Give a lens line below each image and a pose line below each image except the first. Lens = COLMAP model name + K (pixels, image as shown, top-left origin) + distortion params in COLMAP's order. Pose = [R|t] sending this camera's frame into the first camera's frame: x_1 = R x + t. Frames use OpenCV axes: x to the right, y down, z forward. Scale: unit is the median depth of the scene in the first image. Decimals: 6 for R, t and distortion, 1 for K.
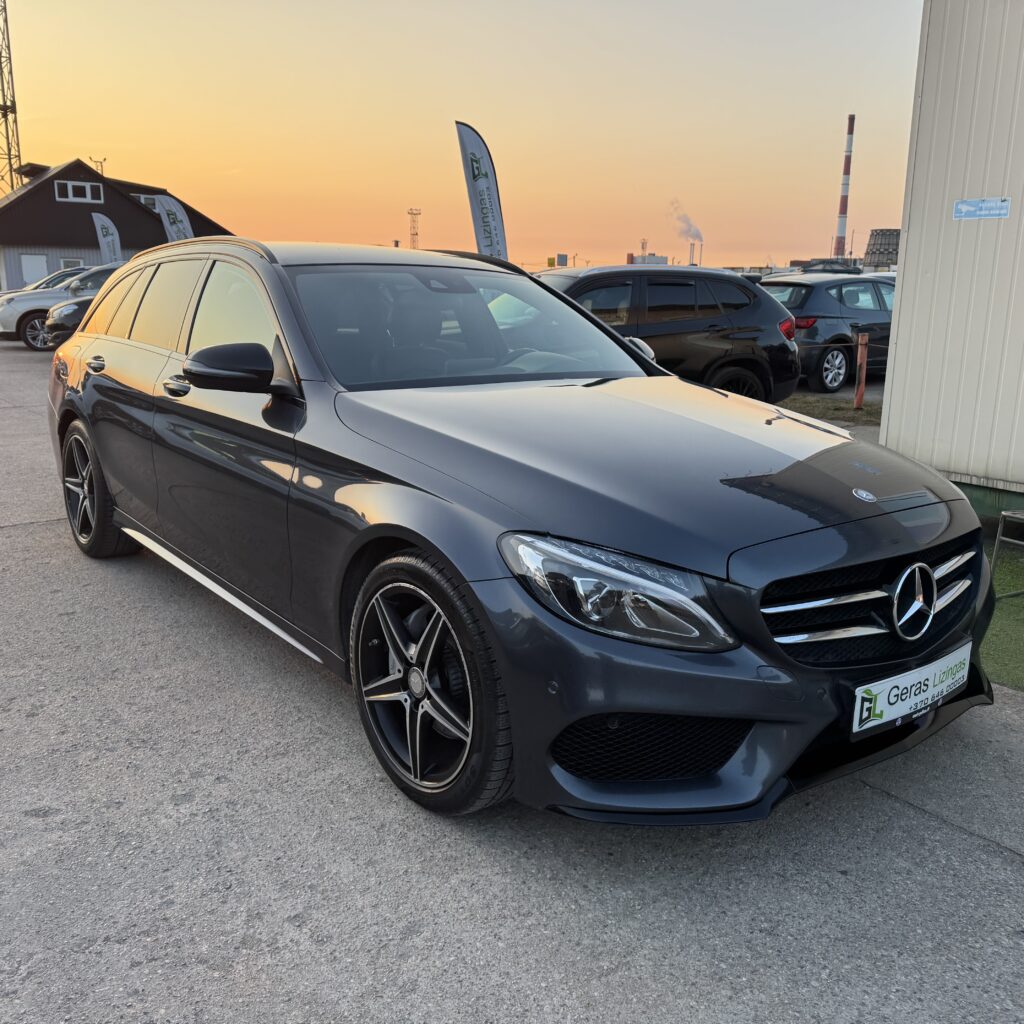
lens RADIAL K [[973.4, 0, 504.1], [0, 973.4, 503.8], [0, 0, 1]] dist [-0.008853, 0.000000]
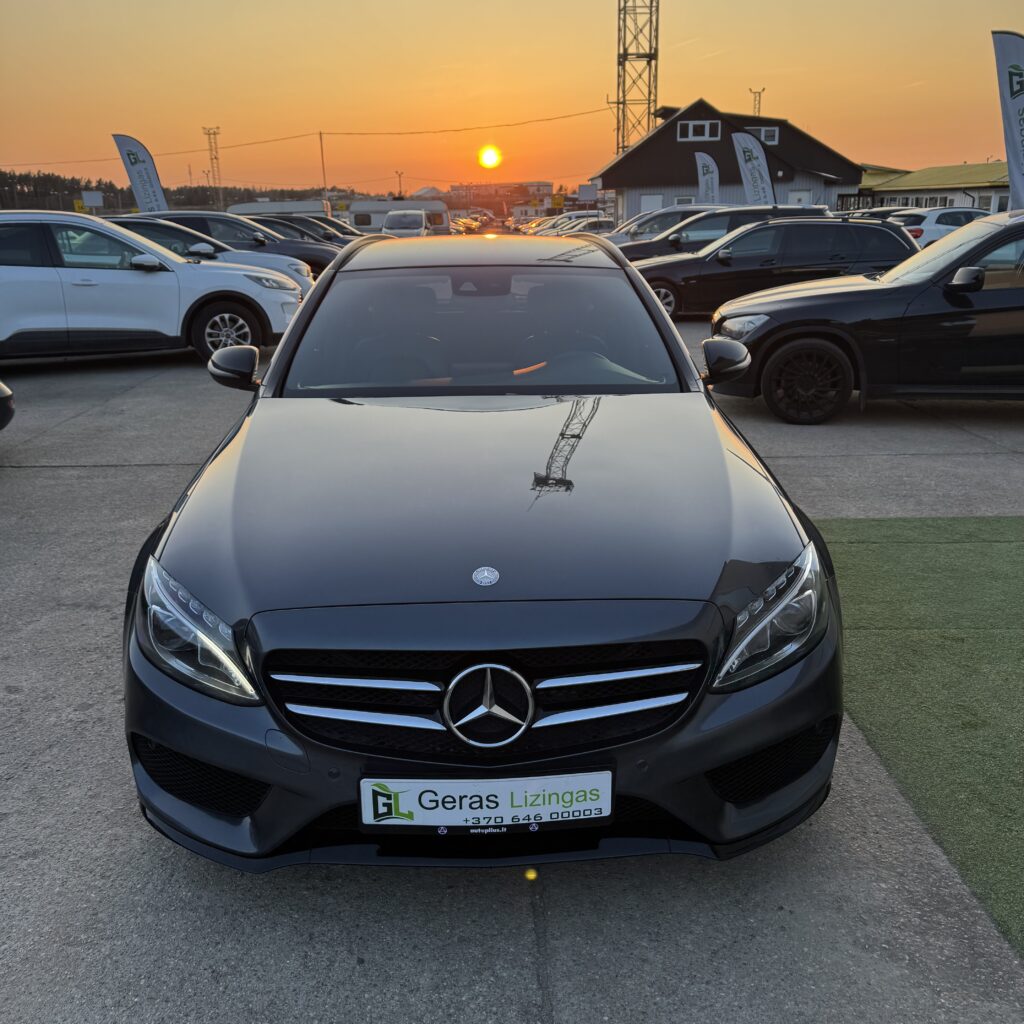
lens RADIAL K [[973.4, 0, 506.0], [0, 973.4, 508.6], [0, 0, 1]] dist [-0.008853, 0.000000]
pose [[0.800488, 0.138109, -0.583219, 0.741074], [-0.092700, 0.989909, 0.107180, -0.135641], [0.592136, -0.031731, 0.805213, 0.255148]]
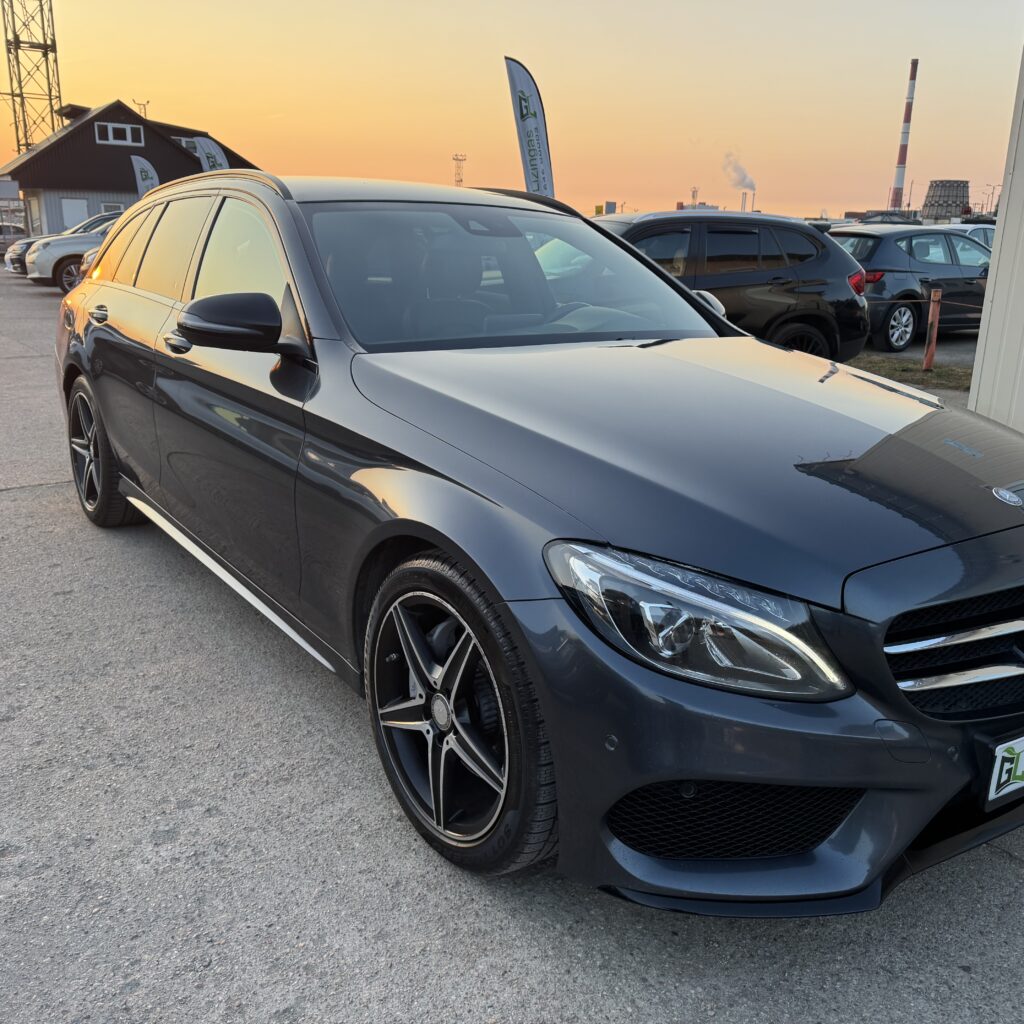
lens RADIAL K [[973.4, 0, 509.3], [0, 973.4, 511.5], [0, 0, 1]] dist [-0.008853, 0.000000]
pose [[0.999147, 0.019240, -0.036532, -0.004709], [-0.017162, 0.998262, 0.056377, -0.028307], [0.037554, -0.055702, 0.997741, 0.160399]]
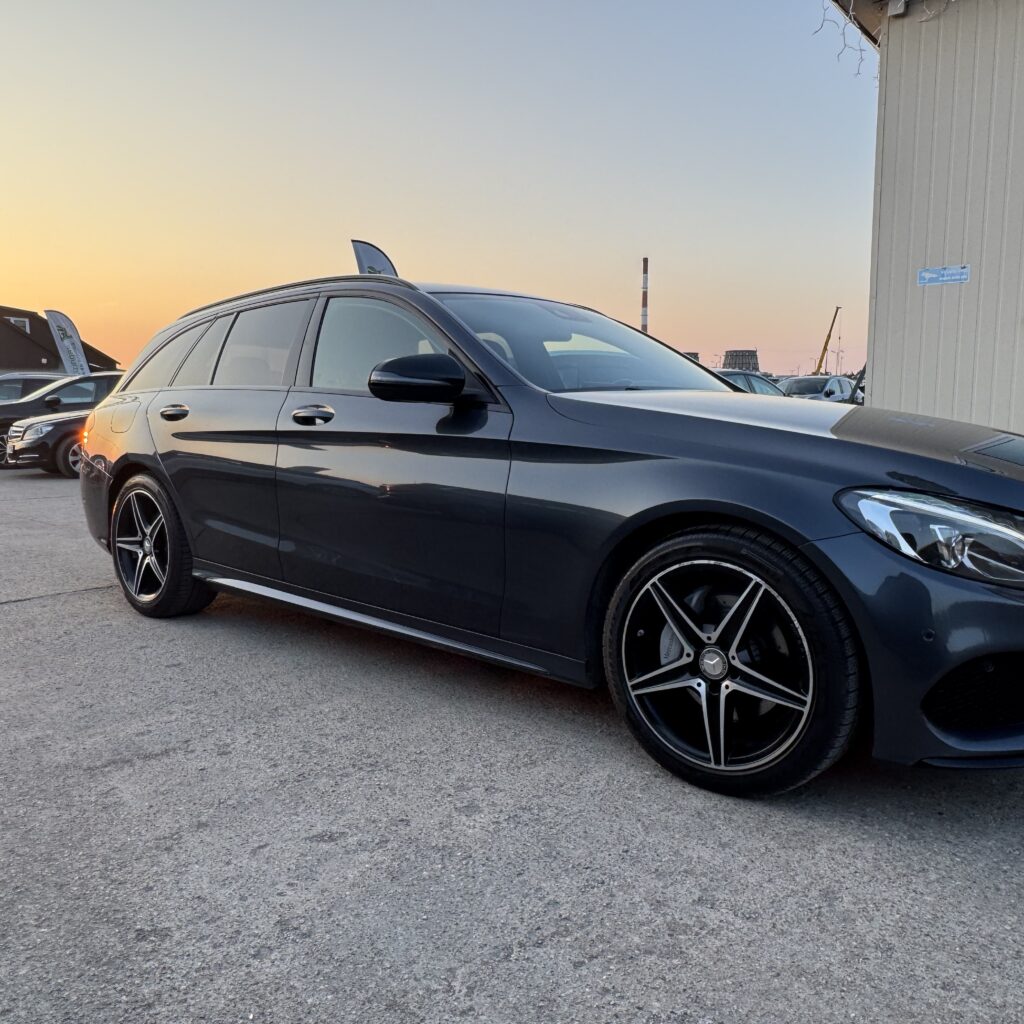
lens RADIAL K [[900.4, 0, 502.6], [0, 900.4, 521.9], [0, 0, 1]] dist [-0.040840, 0.022267]
pose [[0.985611, -0.039135, 0.164435, -0.375095], [0.054030, 0.994732, -0.087112, 0.093209], [-0.160160, 0.094743, 0.982534, 0.115102]]
